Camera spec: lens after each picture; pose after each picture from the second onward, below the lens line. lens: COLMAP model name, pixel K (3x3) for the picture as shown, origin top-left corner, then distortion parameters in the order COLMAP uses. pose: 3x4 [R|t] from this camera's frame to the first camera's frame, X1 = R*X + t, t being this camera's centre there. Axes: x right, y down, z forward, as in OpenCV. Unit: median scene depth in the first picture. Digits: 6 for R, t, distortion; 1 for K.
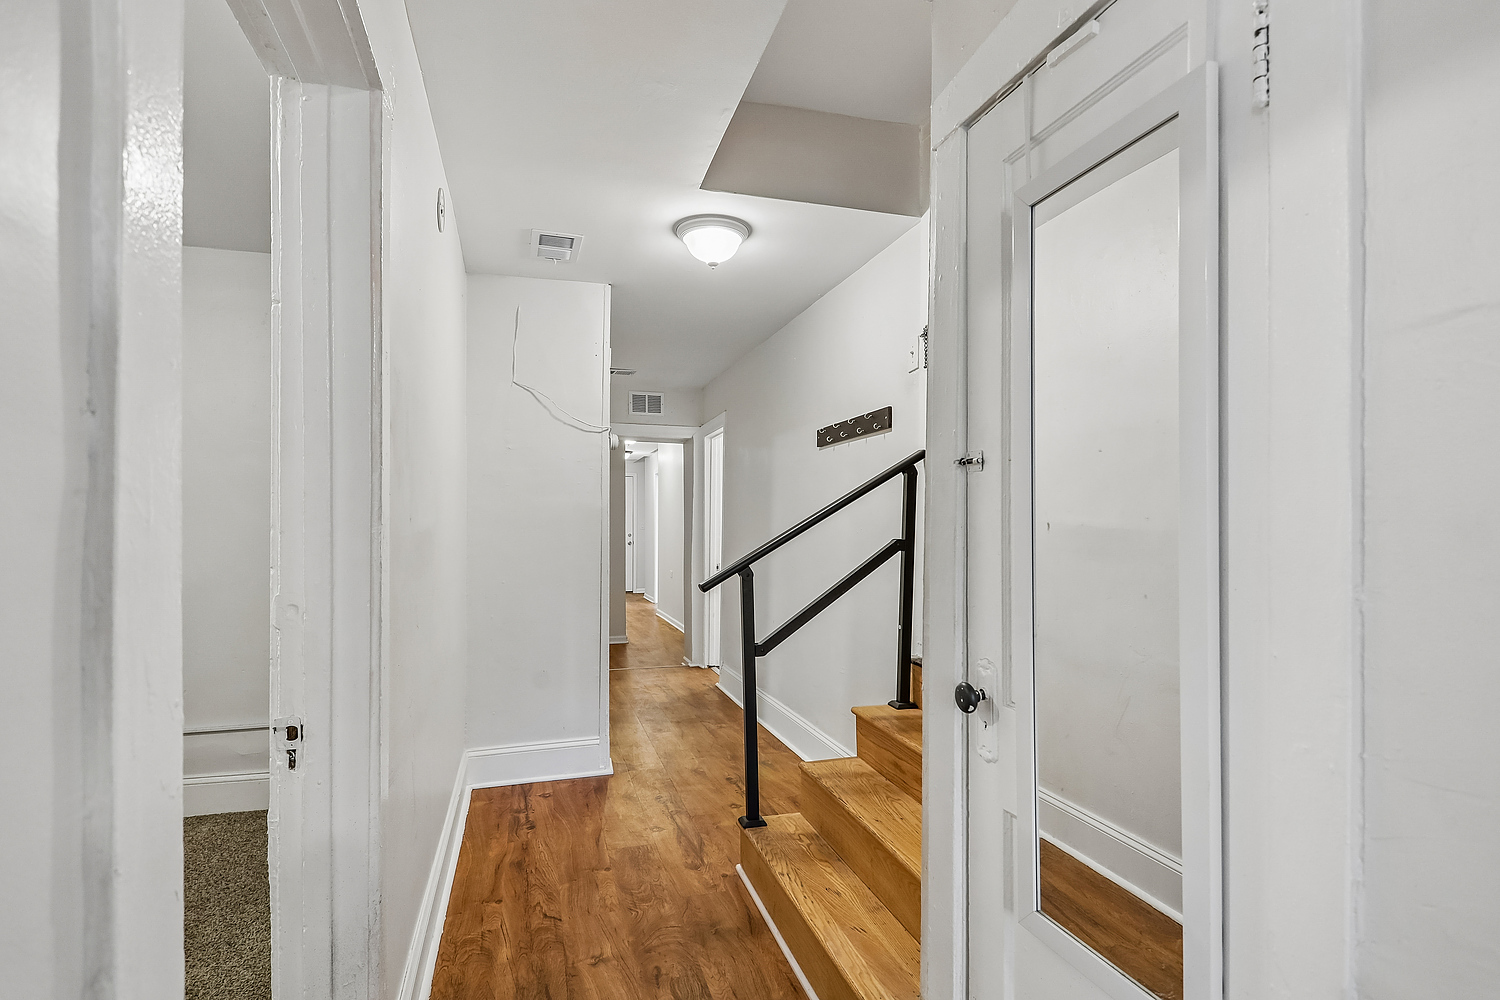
lens RADIAL K [[727.8, 0, 749.4], [0, 727.8, 509.6], [0, 0, 1]] dist [0.000884, 0.000060]
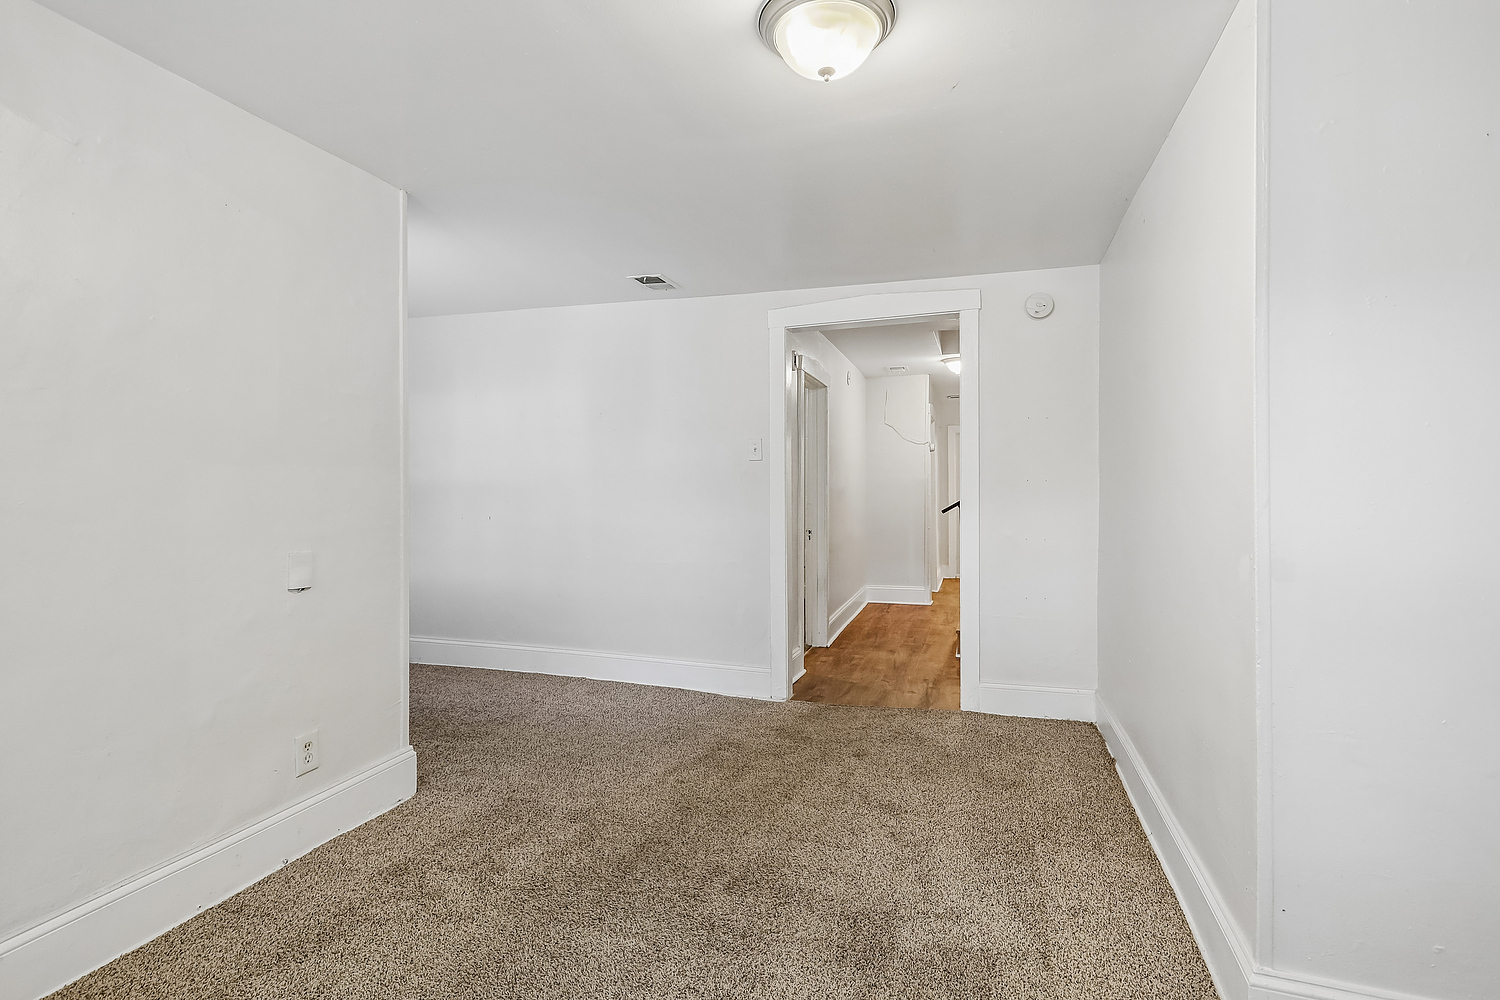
lens RADIAL K [[727.8, 0, 748.5], [0, 727.8, 492.9], [0, 0, 1]] dist [0.000884, 0.000060]
pose [[0.824469, 0.007063, -0.565863, 0.664144], [0.005701, 0.999768, 0.020785, -0.013262], [0.565879, -0.020362, 0.824237, -1.205717]]
